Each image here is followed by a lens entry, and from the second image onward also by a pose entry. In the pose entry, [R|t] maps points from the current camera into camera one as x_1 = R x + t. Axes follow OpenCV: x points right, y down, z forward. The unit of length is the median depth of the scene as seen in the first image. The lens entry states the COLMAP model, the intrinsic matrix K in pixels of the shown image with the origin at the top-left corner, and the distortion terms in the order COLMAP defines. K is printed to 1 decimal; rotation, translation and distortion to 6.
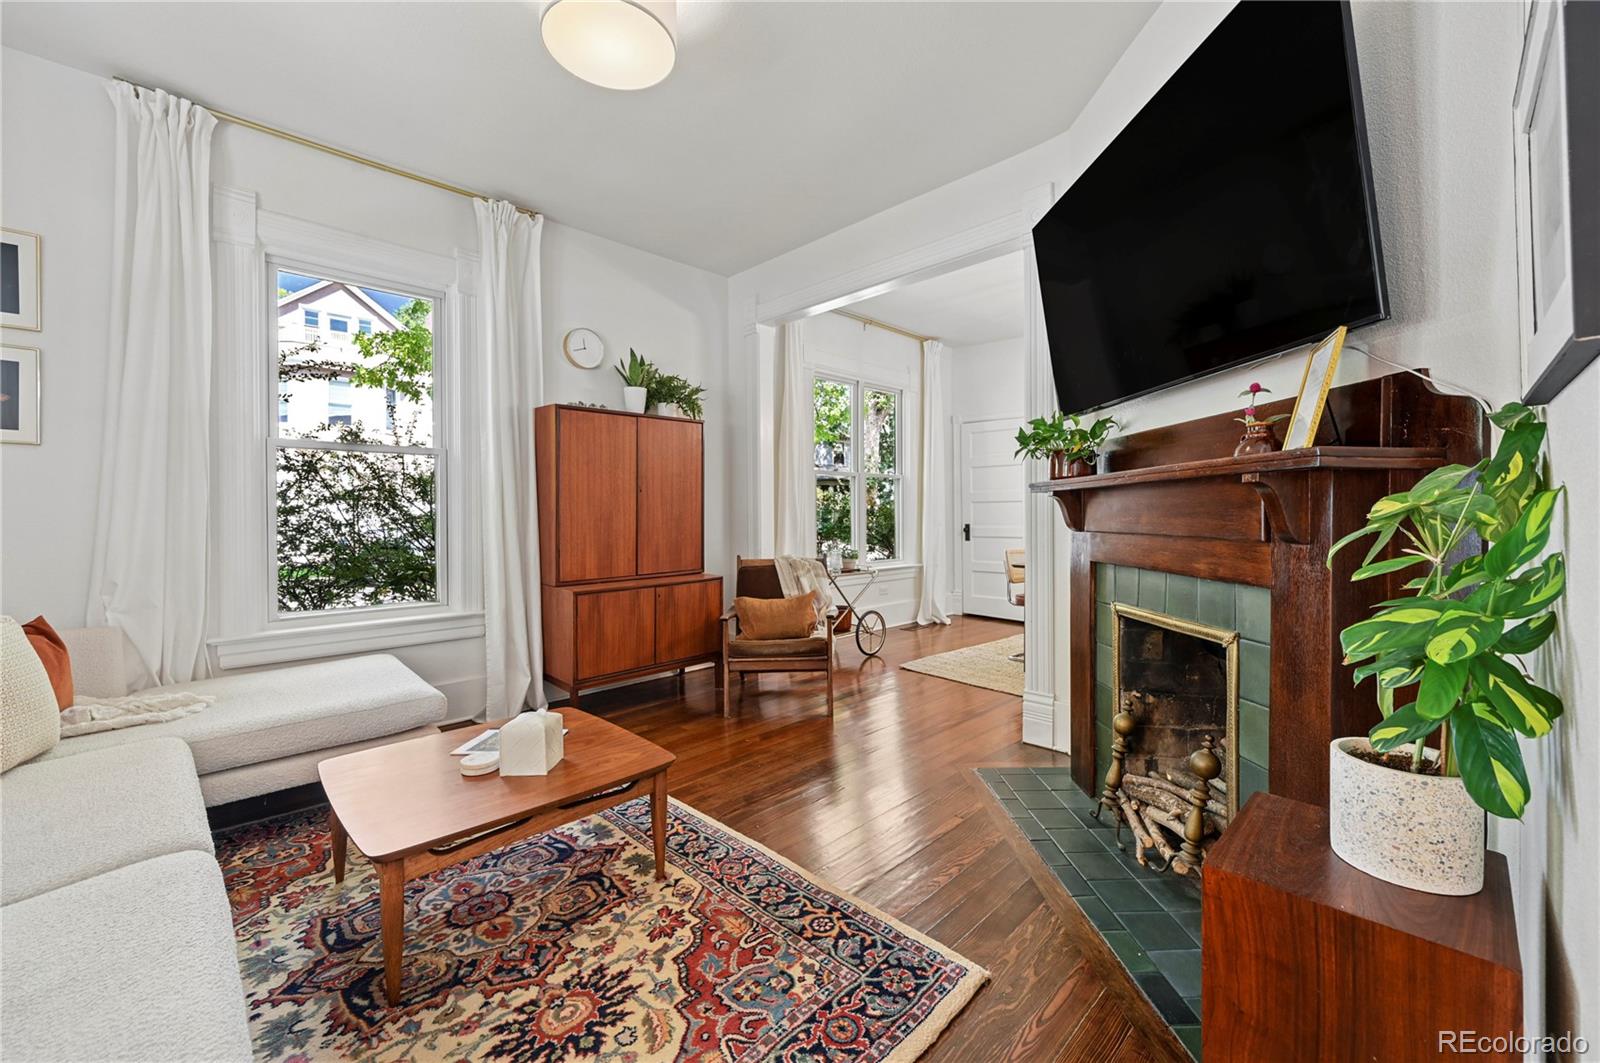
lens RADIAL K [[635.5, 0, 801.1], [0, 635.5, 517.6], [0, 0, 1]] dist [0.001874, -0.000021]
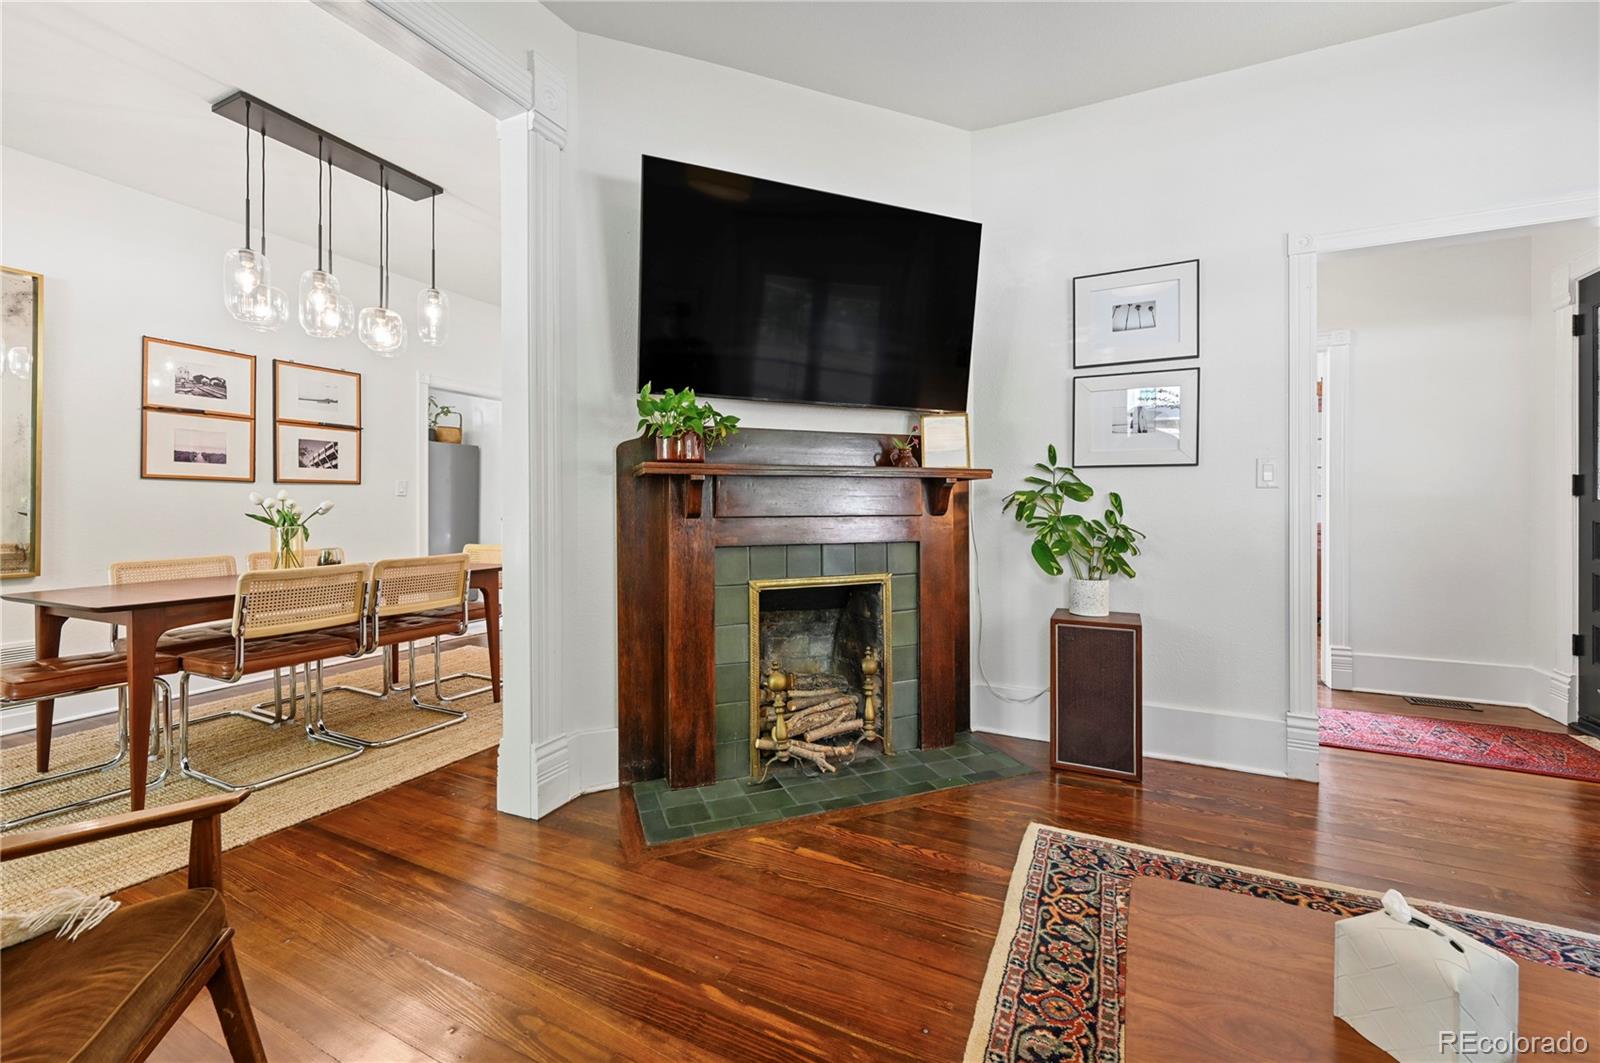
lens RADIAL K [[635.5, 0, 815.8], [0, 635.5, 506.6], [0, 0, 1]] dist [0.001874, -0.000021]
pose [[-0.346284, 0.005470, 0.938114, -0.750937], [0.004372, 0.999982, -0.004217, 0.016154], [-0.938120, 0.002641, -0.346301, 1.677525]]
